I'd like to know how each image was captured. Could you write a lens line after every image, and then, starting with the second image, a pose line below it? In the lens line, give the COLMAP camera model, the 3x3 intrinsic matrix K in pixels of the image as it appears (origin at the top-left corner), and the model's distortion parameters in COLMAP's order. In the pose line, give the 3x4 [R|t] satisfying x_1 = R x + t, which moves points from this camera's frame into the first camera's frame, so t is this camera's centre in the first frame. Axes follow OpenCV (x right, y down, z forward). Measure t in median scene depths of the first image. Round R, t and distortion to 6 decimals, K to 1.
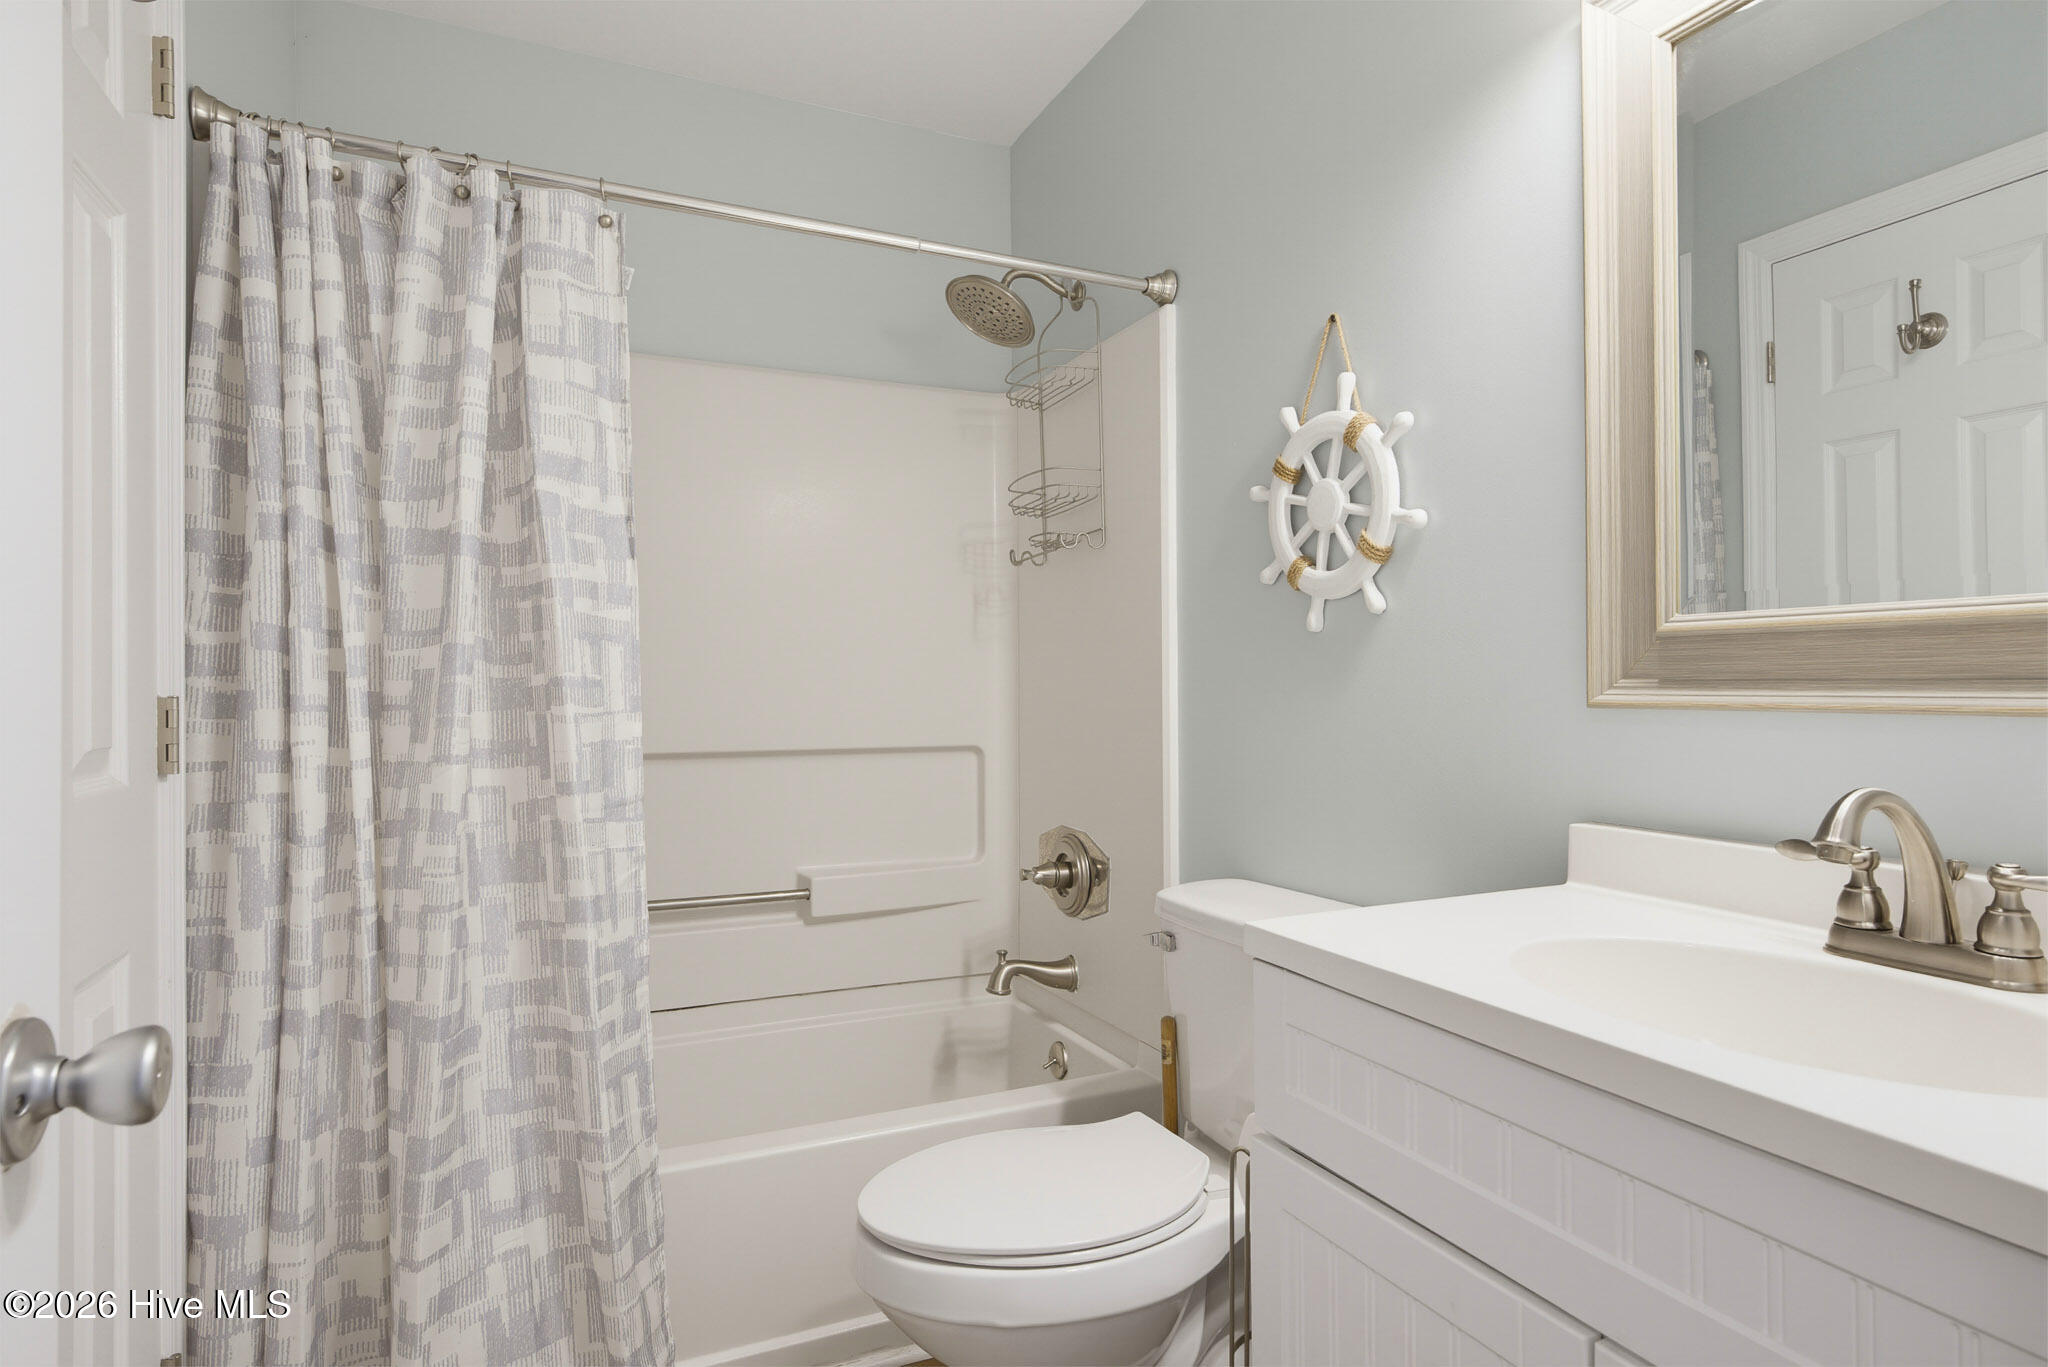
lens RADIAL K [[1138.1, 0, 1030.9], [0, 1138.1, 685.7], [0, 0, 1]] dist [0.001215, 0.000918]
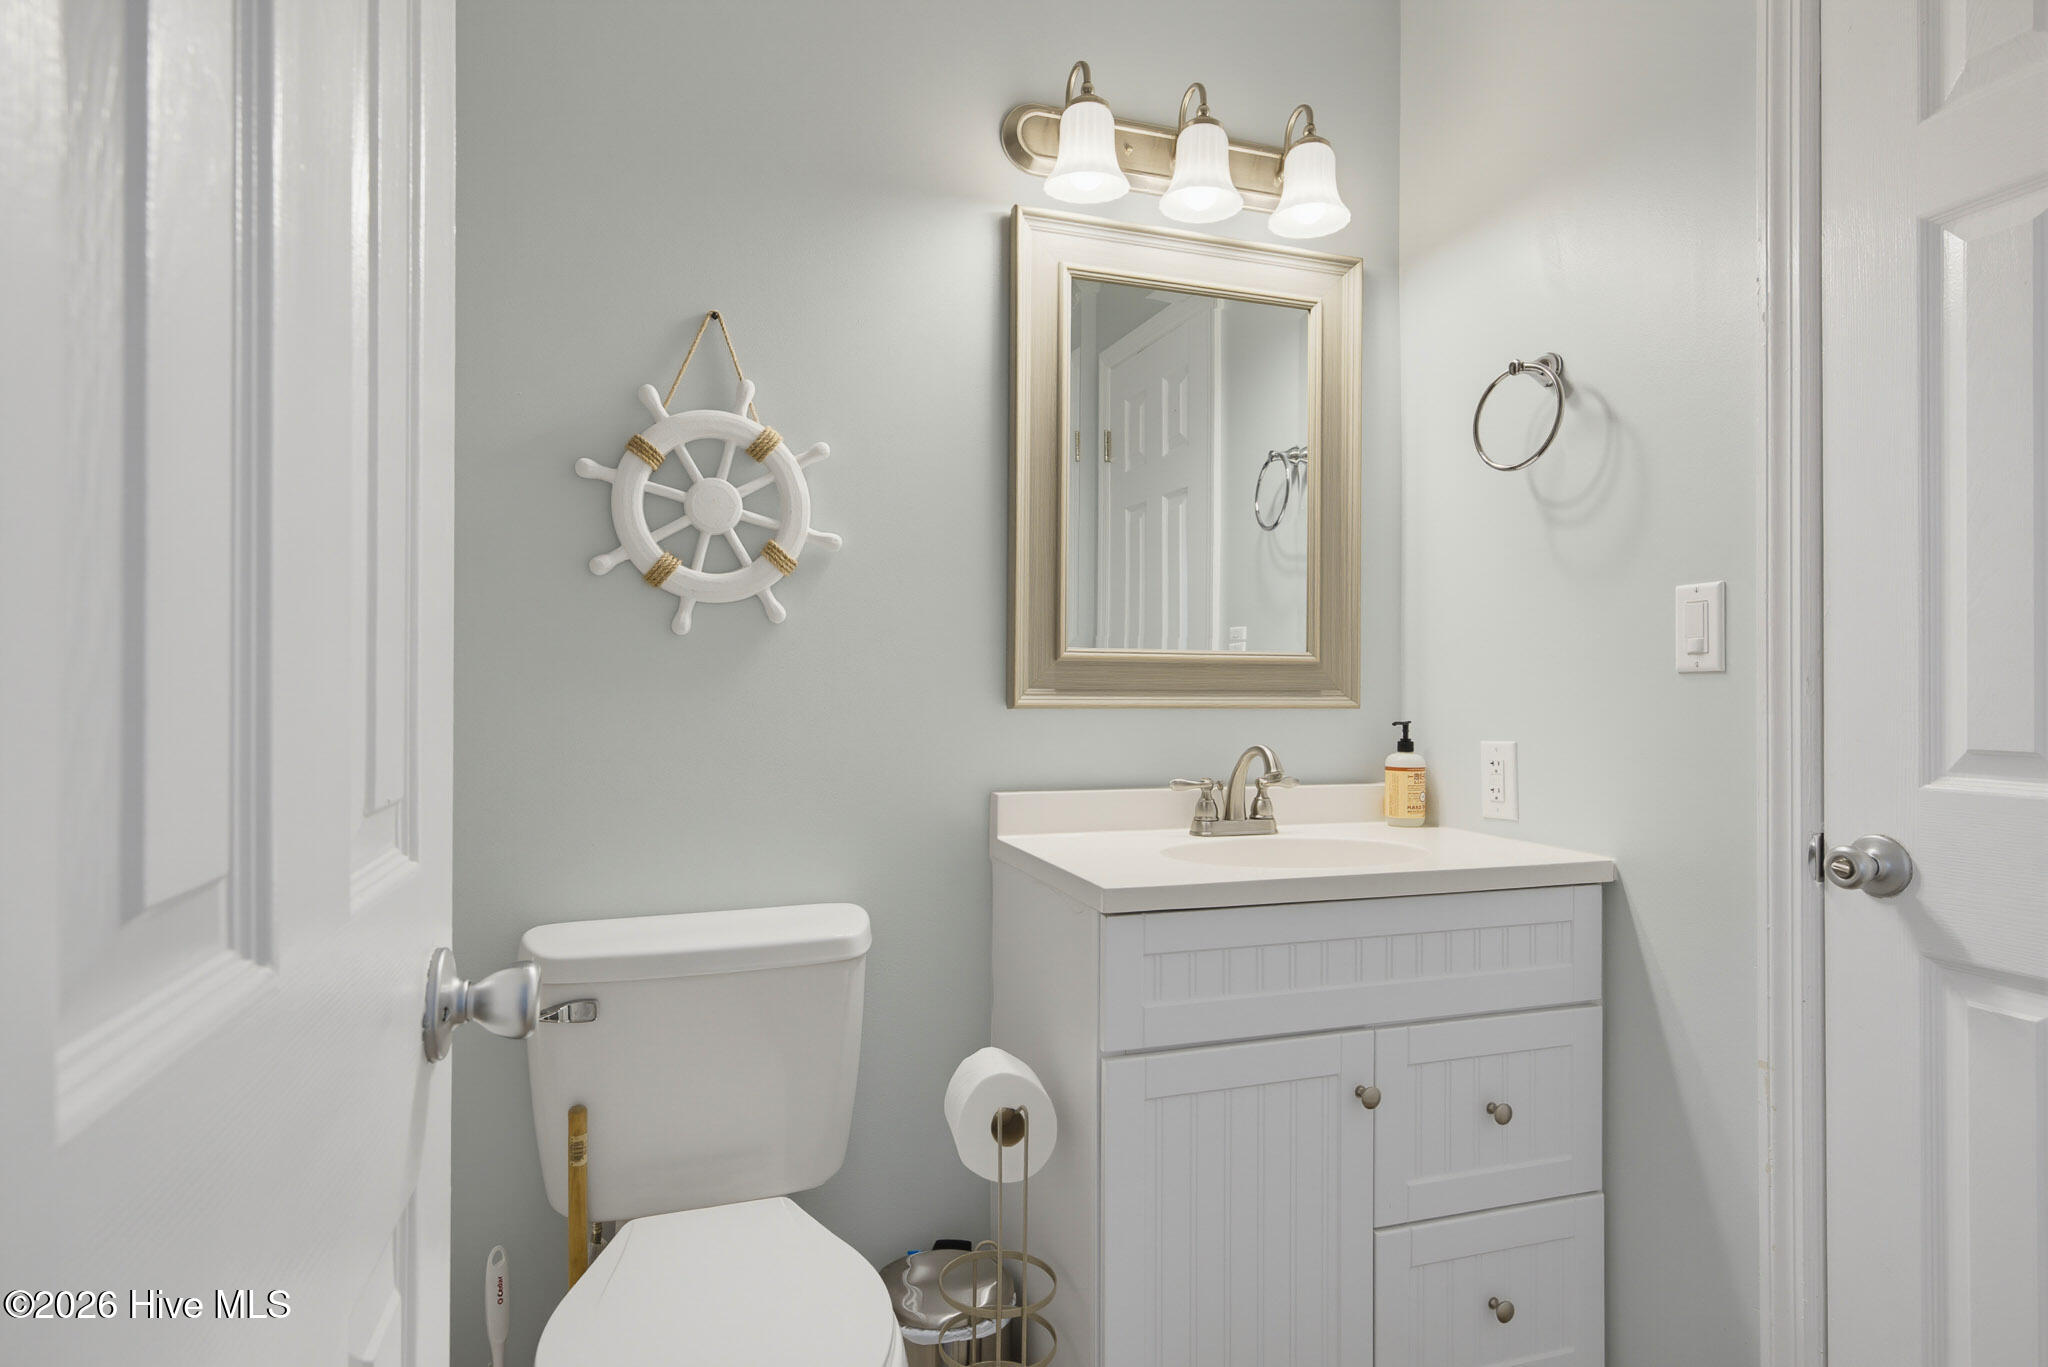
lens RADIAL K [[1099.0, 0, 1033.2], [0, 1099.0, 686.2], [0, 0, 1]] dist [-0.016100, 0.012155]
pose [[0.075123, 0.007043, 0.997149, -0.681001], [-0.004220, 0.999968, -0.006745, 0.000879], [-0.997165, -0.003701, 0.075151, 0.686669]]
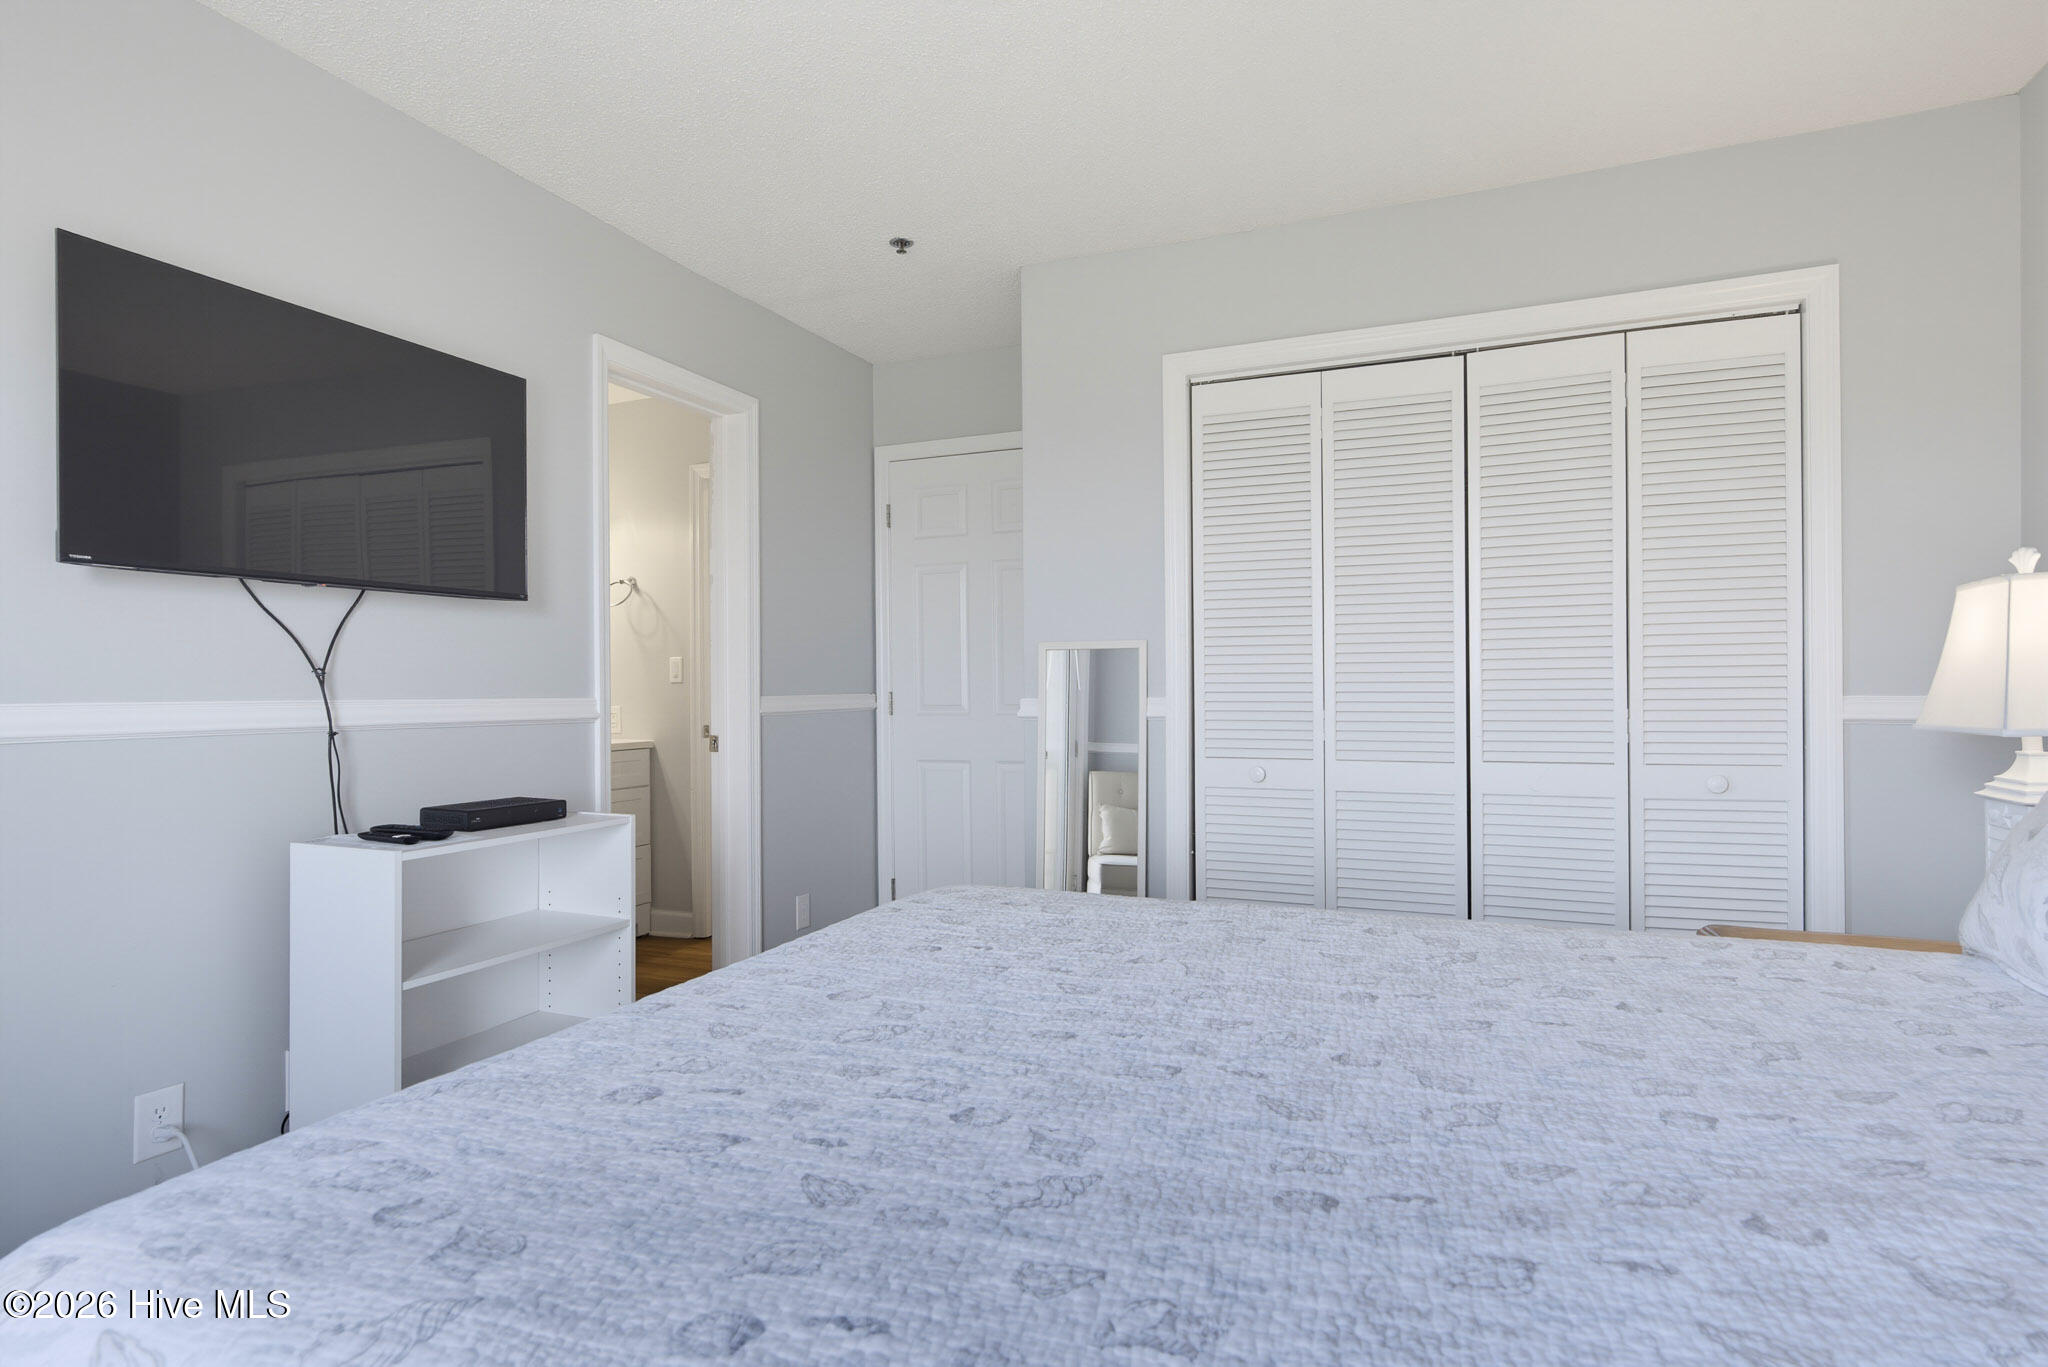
lens RADIAL K [[1099.0, 0, 1033.2], [0, 1099.0, 686.2], [0, 0, 1]] dist [-0.016100, 0.012155]
pose [[-0.692854, 0.008742, 0.721025, -2.605245], [0.008767, 0.999955, -0.003700, 0.004556], [-0.721025, 0.003758, -0.692899, 1.594376]]
